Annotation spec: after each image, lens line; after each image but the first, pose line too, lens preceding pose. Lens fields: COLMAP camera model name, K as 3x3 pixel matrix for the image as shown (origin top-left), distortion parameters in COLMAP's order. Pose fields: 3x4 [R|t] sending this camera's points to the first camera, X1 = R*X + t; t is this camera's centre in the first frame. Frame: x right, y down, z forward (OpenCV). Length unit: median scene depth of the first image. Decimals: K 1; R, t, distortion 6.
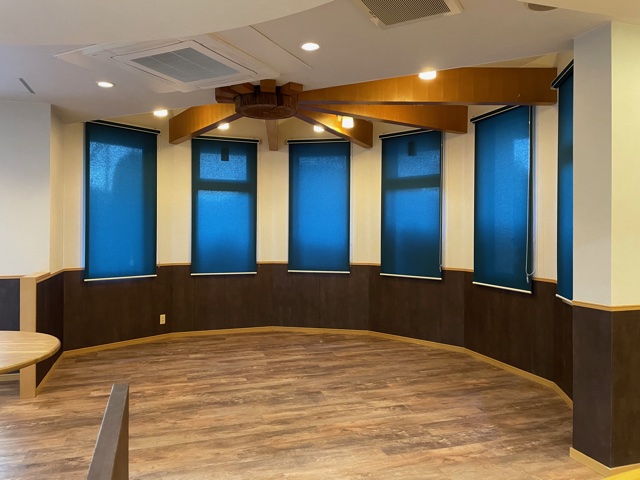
lens RADIAL K [[483.6, 0, 320.2], [0, 483.6, 235.6], [0, 0, 1]] dist [0.066877, -0.040815]
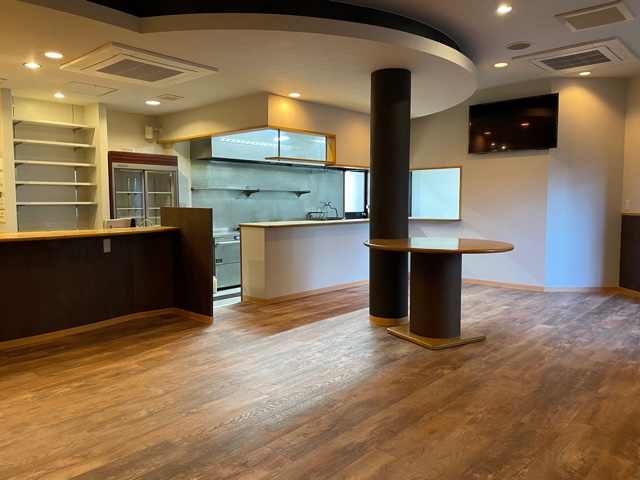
lens RADIAL K [[483.6, 0, 322.0], [0, 483.6, 238.3], [0, 0, 1]] dist [0.066877, -0.040815]
pose [[-0.871577, 0.037755, -0.488802, 0.224431], [-0.002577, 0.996664, 0.081577, 0.052087], [0.490251, 0.072361, -0.868572, 1.363118]]
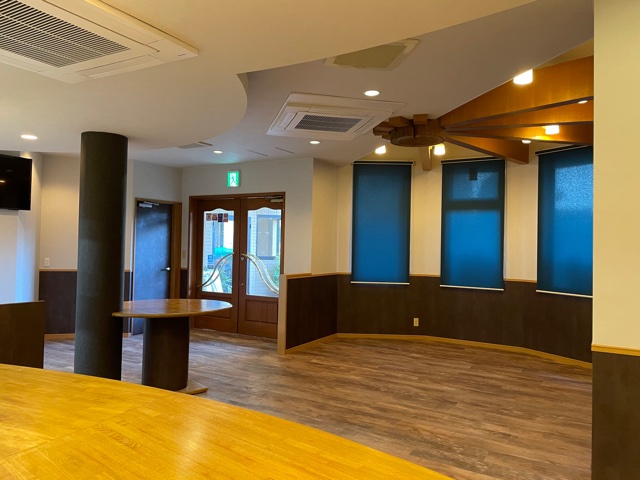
lens RADIAL K [[483.6, 0, 317.0], [0, 483.6, 239.9], [0, 0, 1]] dist [0.066877, -0.040815]
pose [[0.654661, 0.001840, -0.755921, 0.633524], [-0.019932, 0.999691, -0.014829, -0.003824], [0.755660, 0.024775, 0.654495, 0.096029]]
